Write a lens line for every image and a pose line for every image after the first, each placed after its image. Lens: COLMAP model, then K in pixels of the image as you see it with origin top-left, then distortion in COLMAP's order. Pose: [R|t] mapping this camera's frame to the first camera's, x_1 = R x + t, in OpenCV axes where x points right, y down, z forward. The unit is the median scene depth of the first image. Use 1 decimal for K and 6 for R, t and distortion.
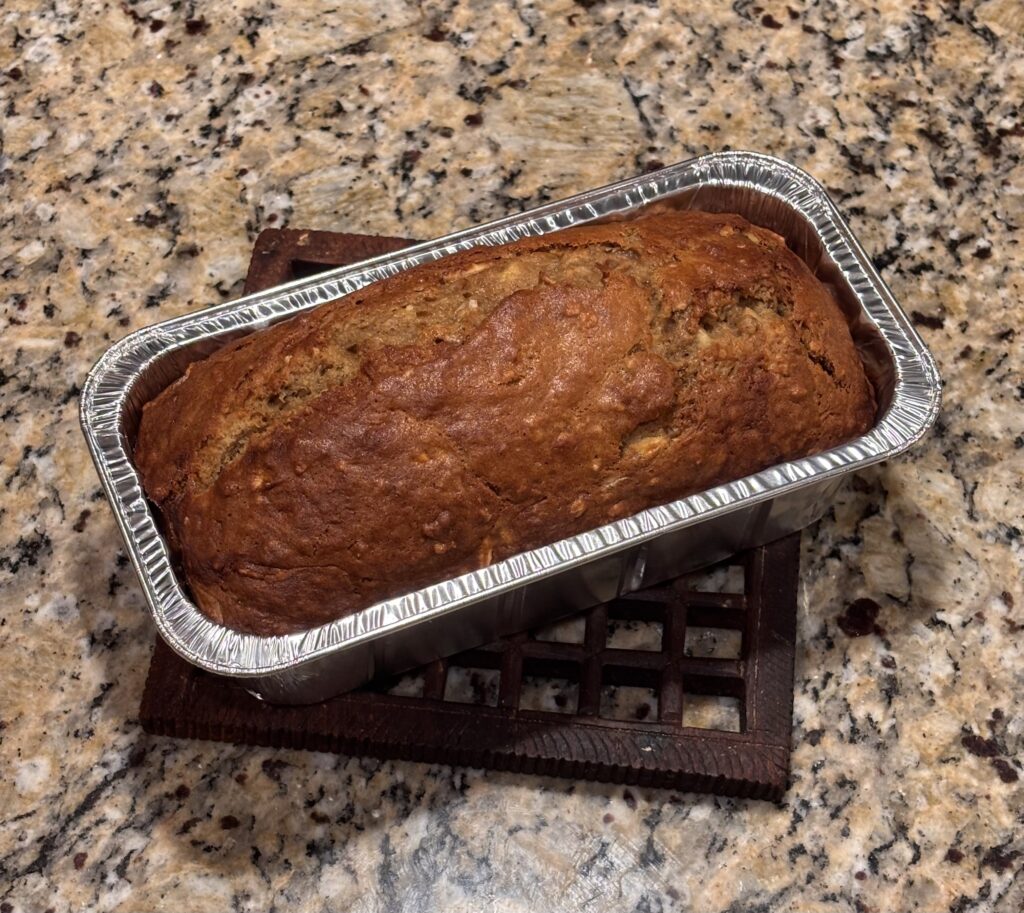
lens RADIAL K [[1736.8, 0, 517.8], [0, 1736.8, 455.4], [0, 0, 1]] dist [0.014547, 0.000000]
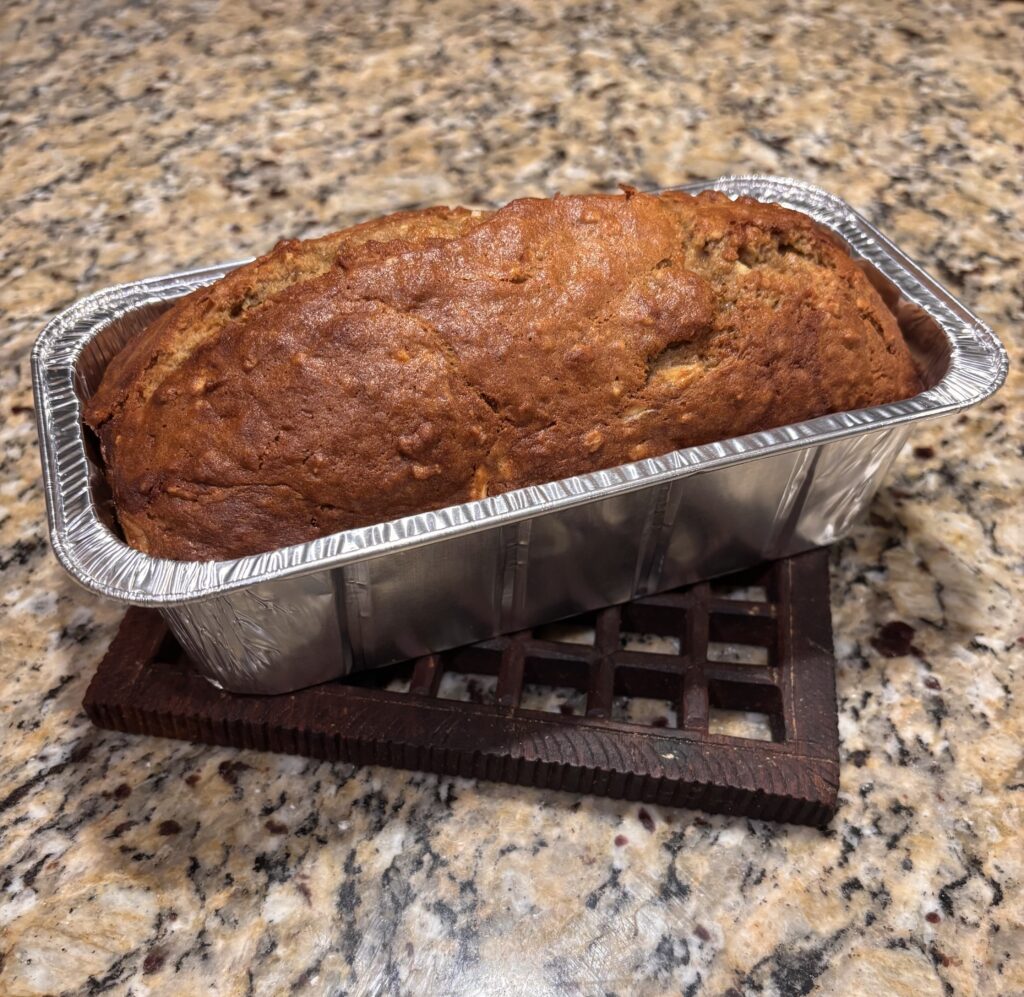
lens RADIAL K [[1172.0, 0, 508.8], [0, 1172.0, 499.0], [0, 0, 1]] dist [-0.049929, 0.000000]
pose [[0.999162, 0.026305, -0.031358, 0.011929], [-0.030301, 0.990433, -0.134626, 0.125110], [0.027517, 0.135463, 0.990400, 0.428787]]
